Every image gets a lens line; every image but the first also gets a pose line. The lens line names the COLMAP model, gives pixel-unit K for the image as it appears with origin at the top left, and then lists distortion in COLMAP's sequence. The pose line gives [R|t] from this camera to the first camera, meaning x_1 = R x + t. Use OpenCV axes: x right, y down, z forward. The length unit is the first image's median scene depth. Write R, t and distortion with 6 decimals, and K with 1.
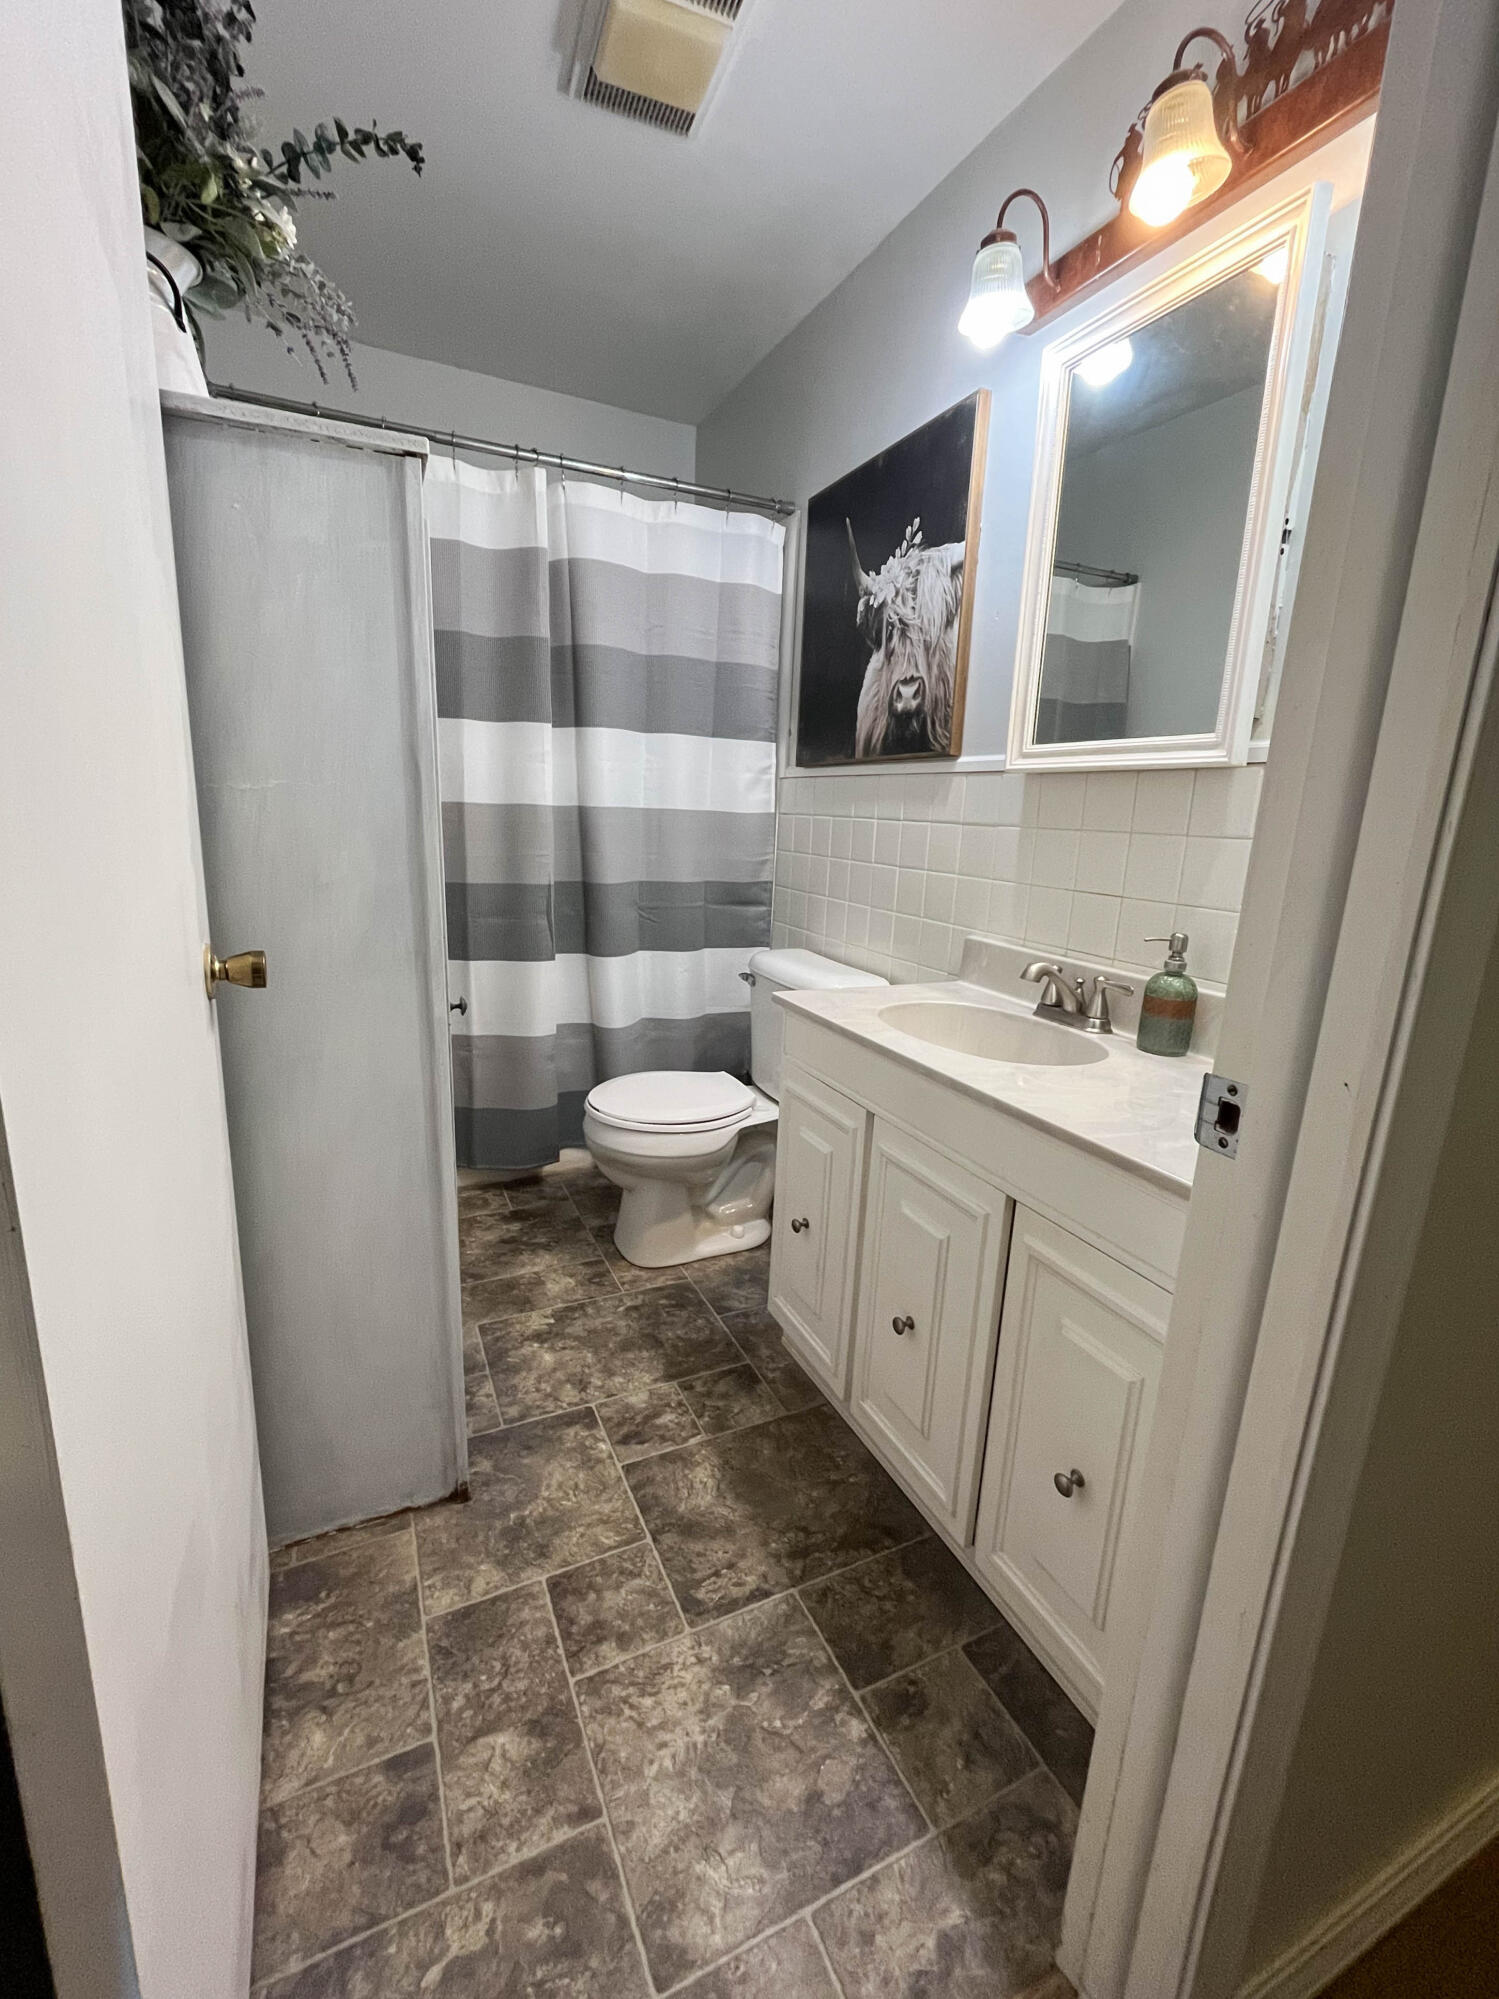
lens RADIAL K [[836.7, 0, 749.5], [0, 836.7, 999.5], [0, 0, 1]] dist [-0.002205, 0.000095]
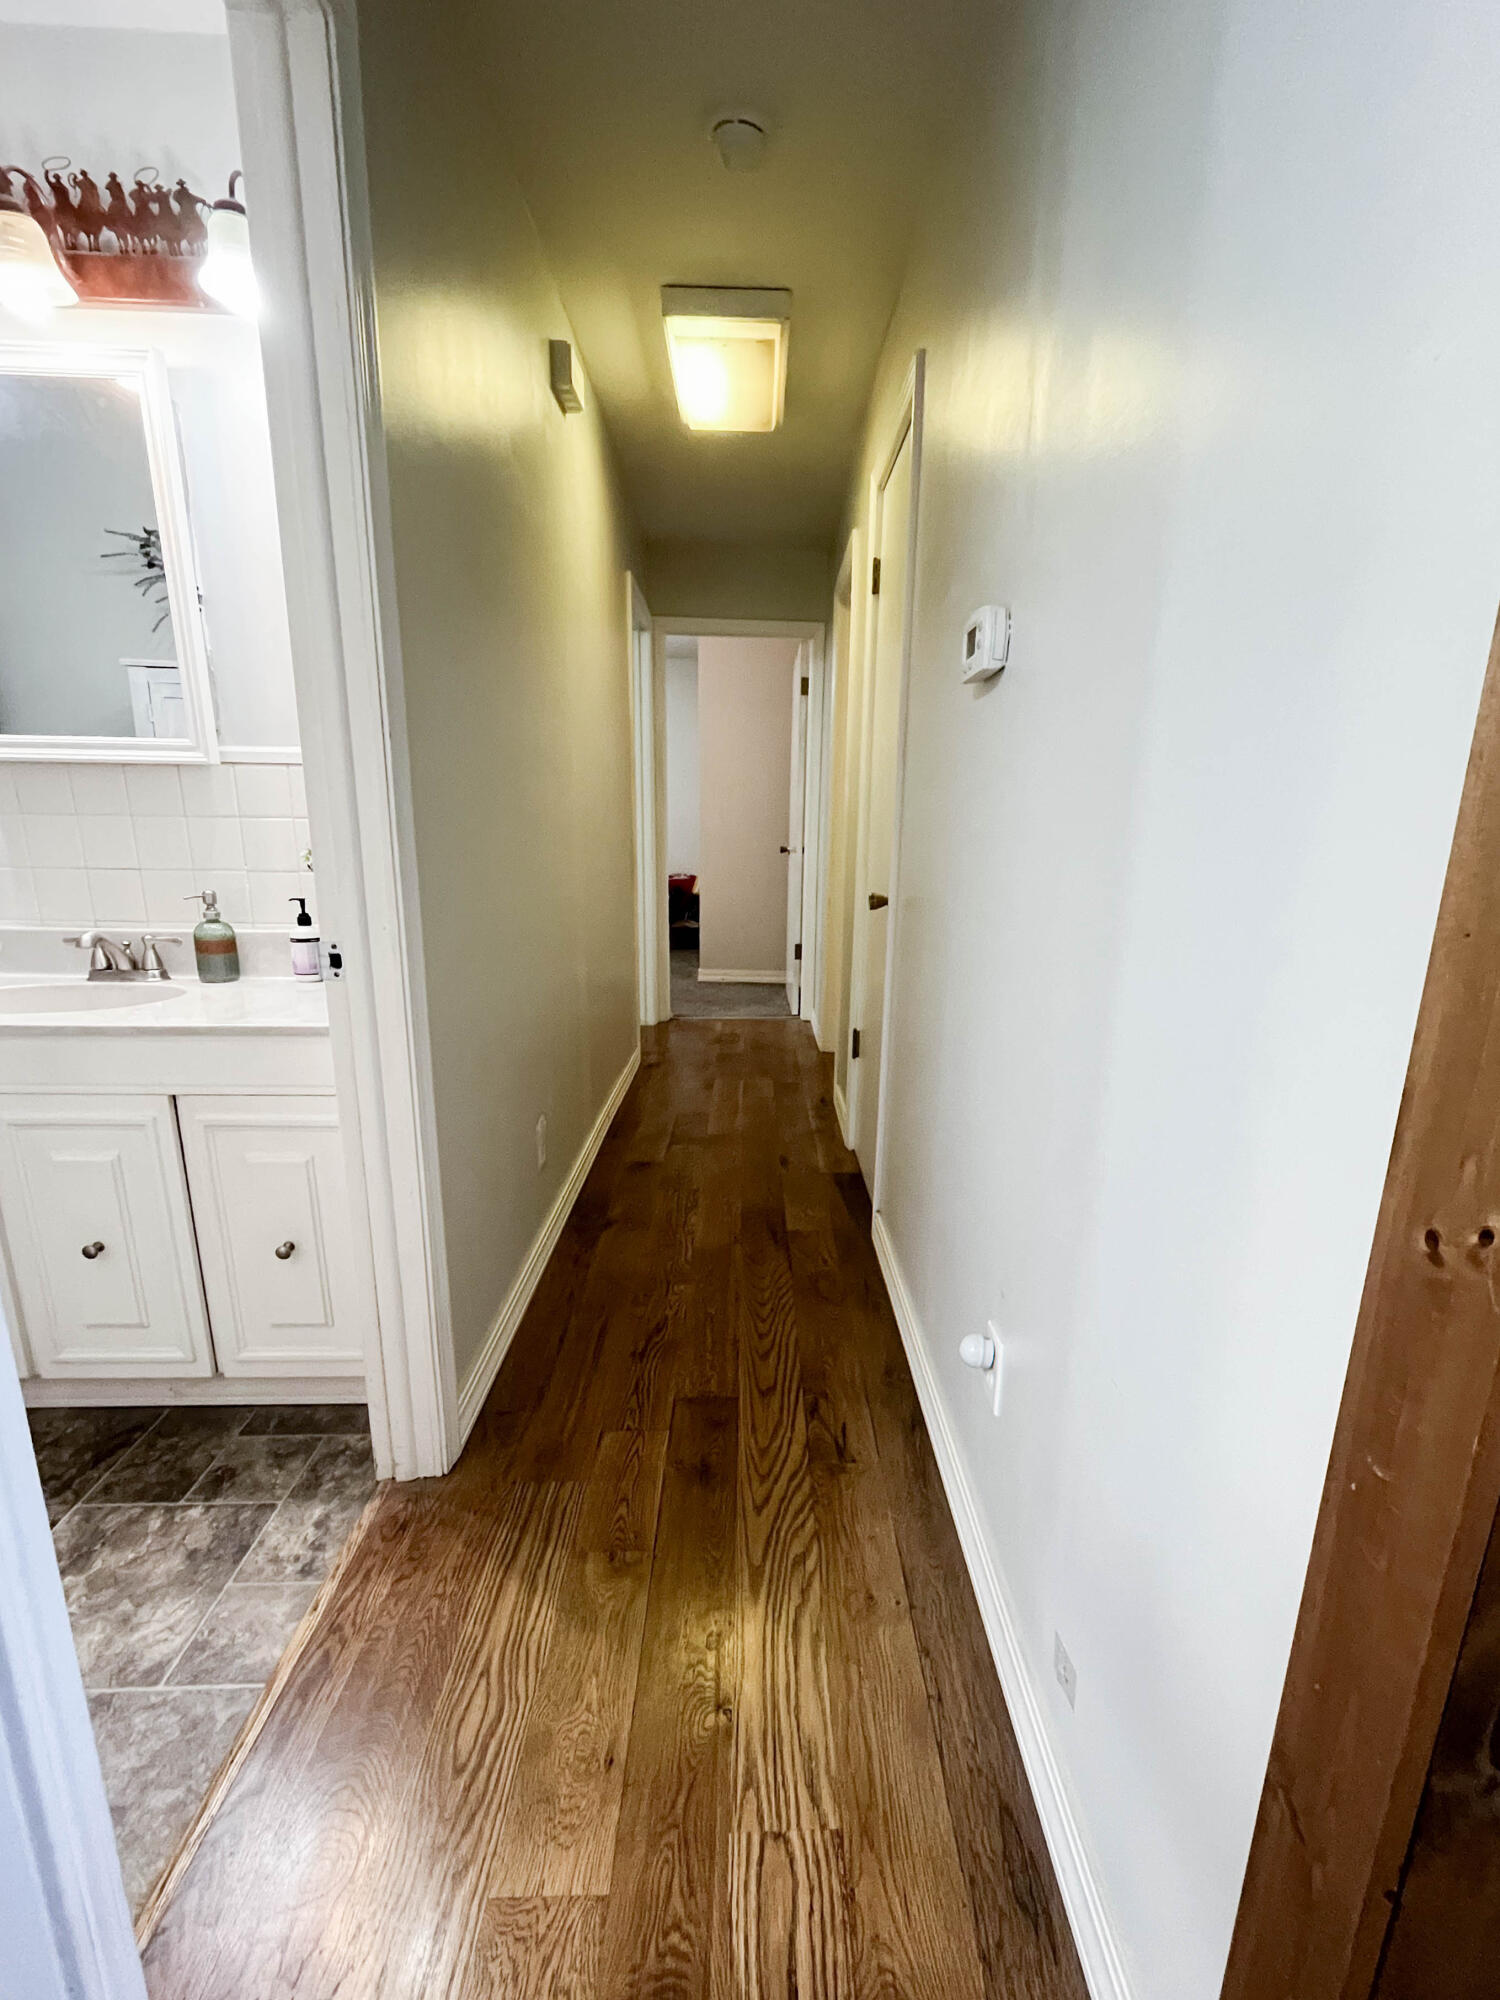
lens RADIAL K [[890.7, 0, 785.0], [0, 890.7, 1052.5], [0, 0, 1]] dist [-0.004578, -0.000278]
pose [[0.385634, -0.266361, 0.883367, -0.437701], [0.195265, 0.959297, 0.204014, 0.057601], [-0.901753, 0.093816, 0.421949, -0.391180]]
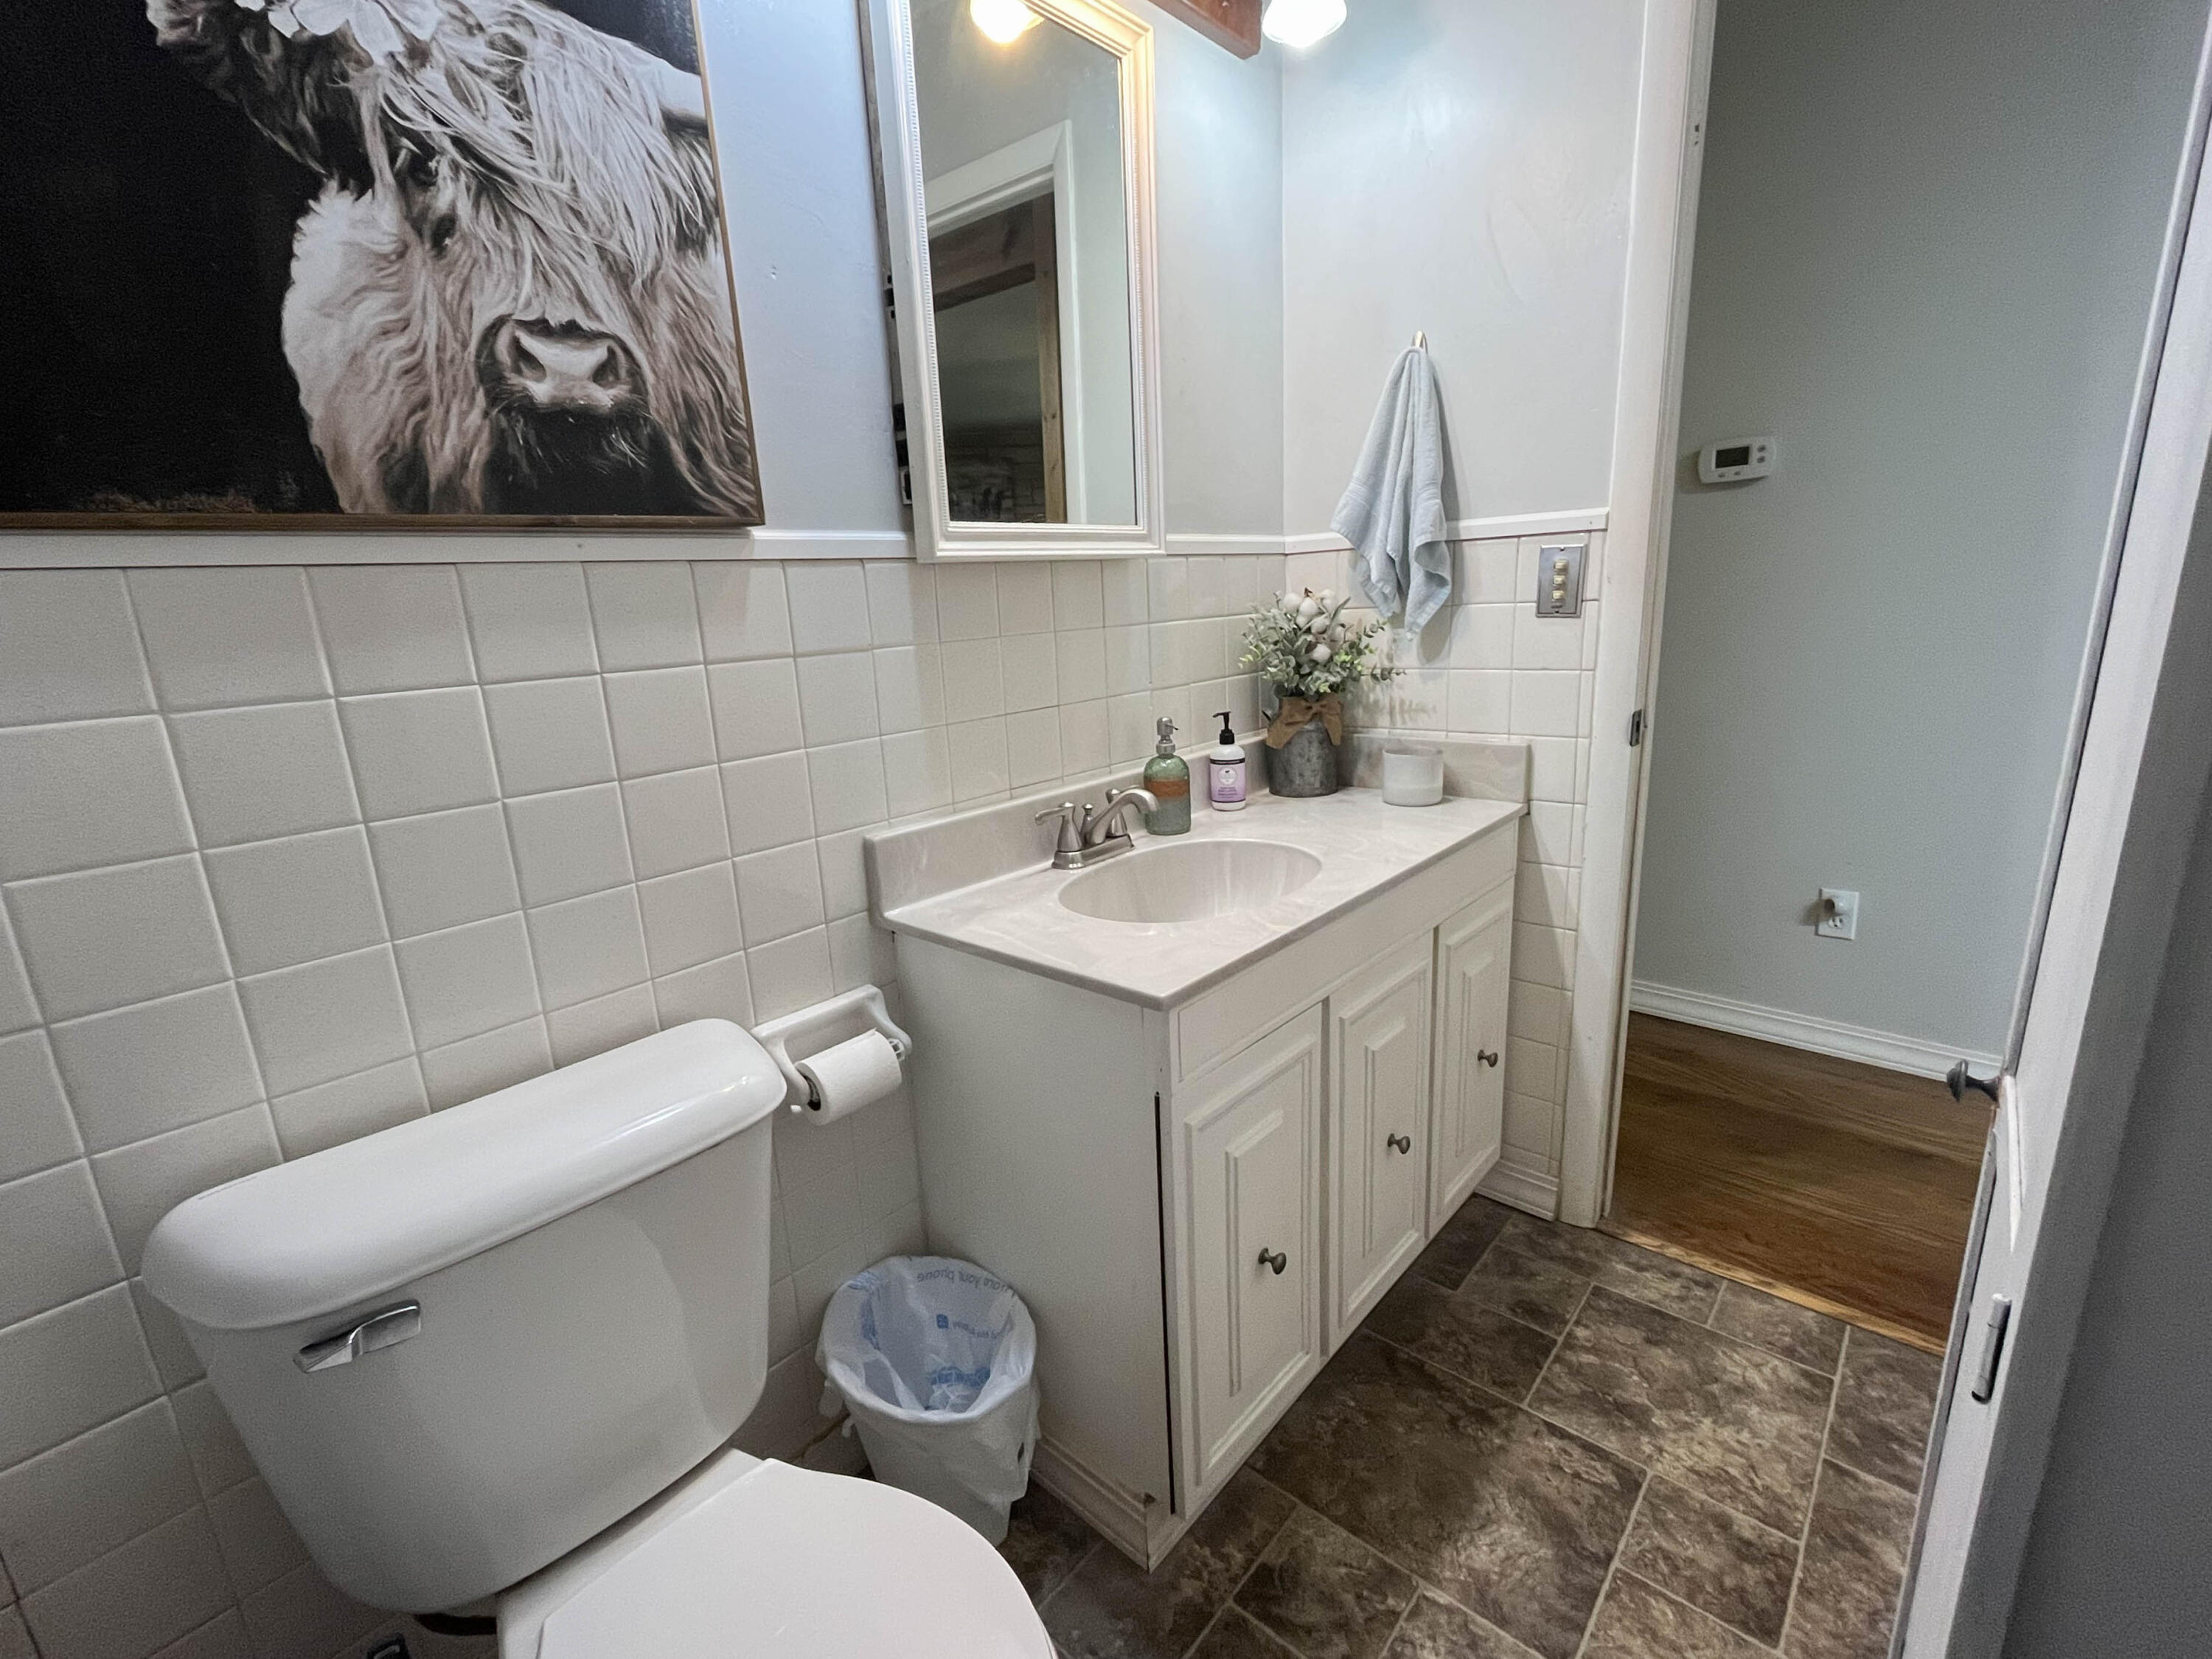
lens RADIAL K [[985.1, 0, 1097.2], [0, 985.1, 835.5], [0, 0, 1]] dist [-0.004578, -0.000278]
pose [[-0.384698, -0.245592, 0.889771, -0.565714], [0.235305, 0.906014, 0.351811, -0.385253], [-0.892546, 0.344708, -0.290753, 1.432500]]
